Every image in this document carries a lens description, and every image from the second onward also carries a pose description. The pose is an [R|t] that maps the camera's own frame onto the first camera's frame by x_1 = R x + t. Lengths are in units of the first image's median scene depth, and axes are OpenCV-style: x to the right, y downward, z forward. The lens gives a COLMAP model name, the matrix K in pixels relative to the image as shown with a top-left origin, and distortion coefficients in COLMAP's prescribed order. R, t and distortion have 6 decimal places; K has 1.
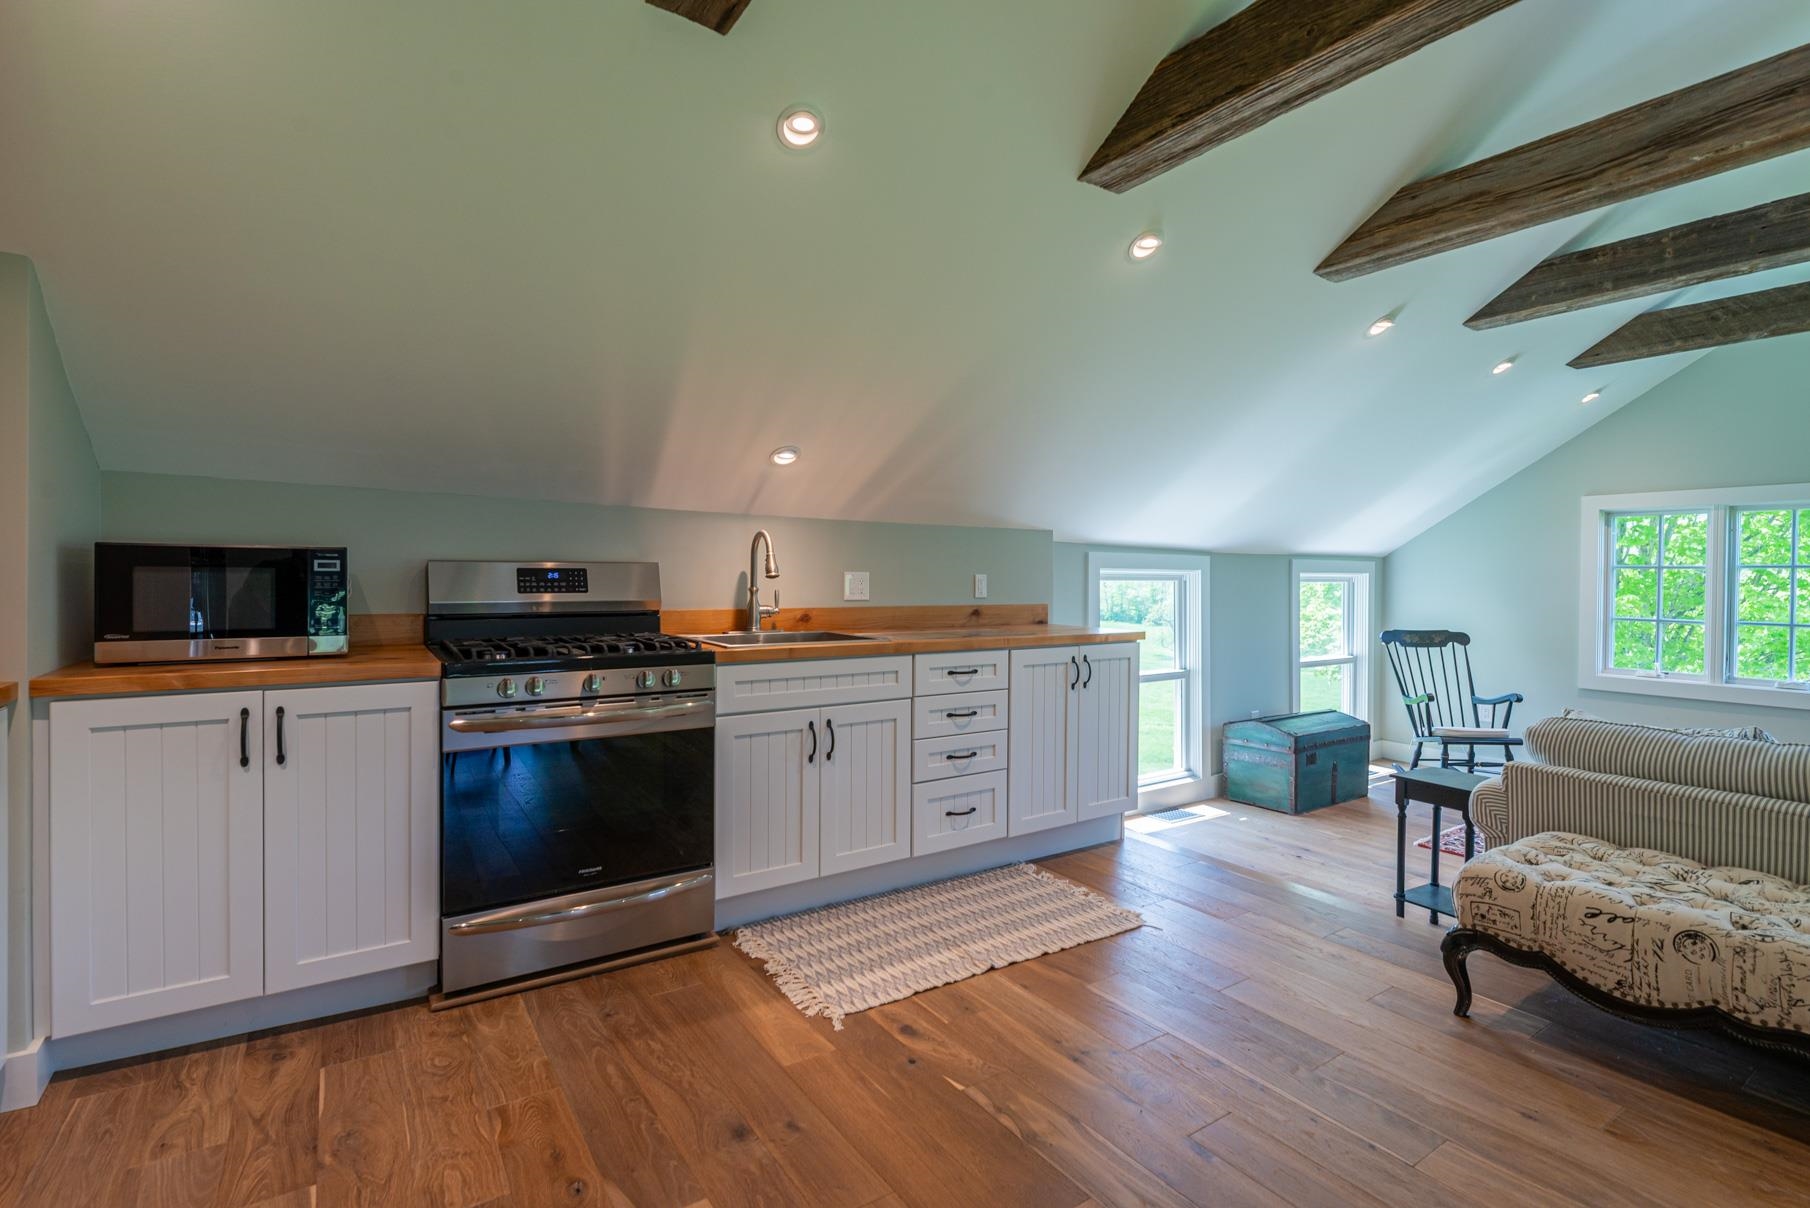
lens RADIAL K [[842.2, 0, 905.0], [0, 842.2, 604.0], [0, 0, 1]] dist [-0.001323, -0.000150]
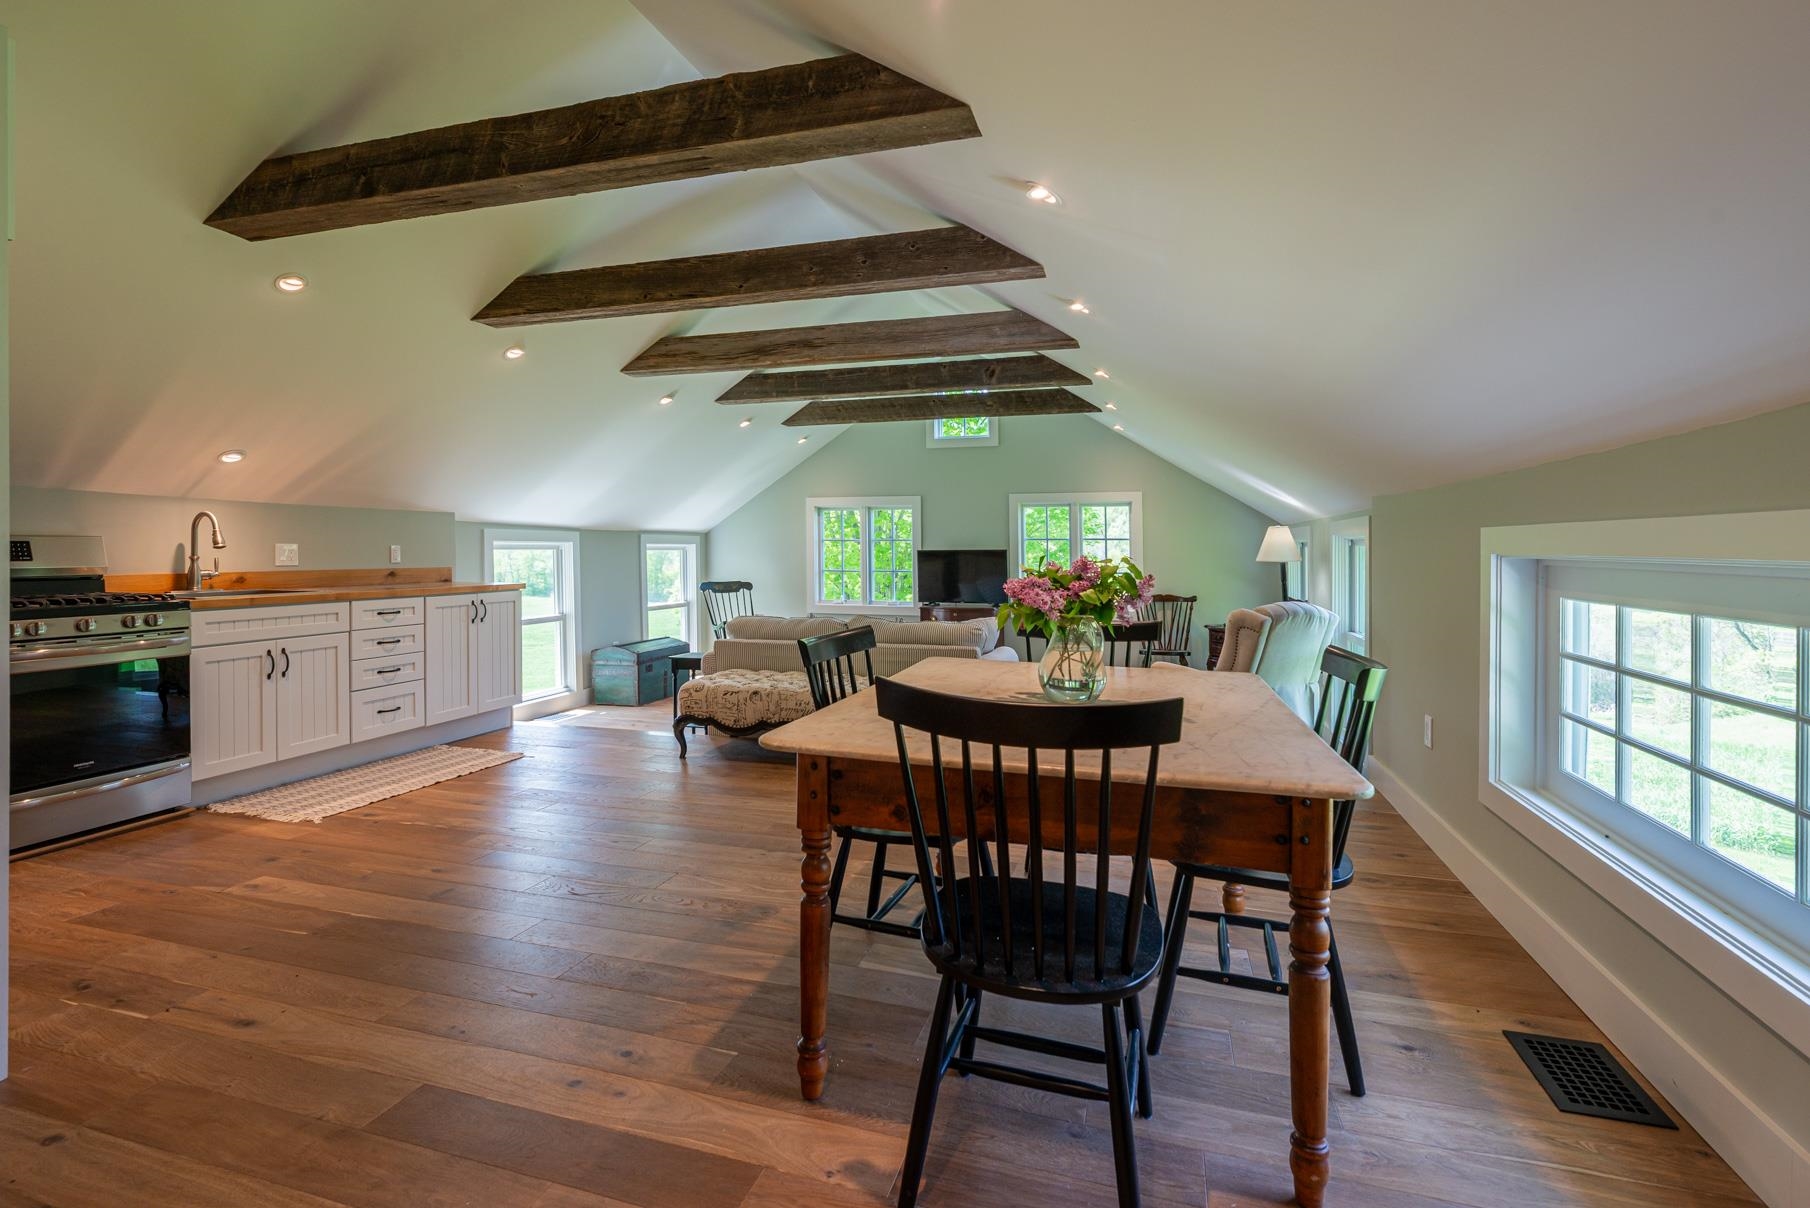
lens RADIAL K [[846.7, 0, 902.1], [0, 846.7, 558.0], [0, 0, 1]] dist [-0.003998, -0.000745]
pose [[0.785982, -0.011709, 0.618139, -0.126790], [0.024468, 0.999626, -0.012176, 0.024577], [-0.617766, 0.024695, 0.785974, -0.644398]]
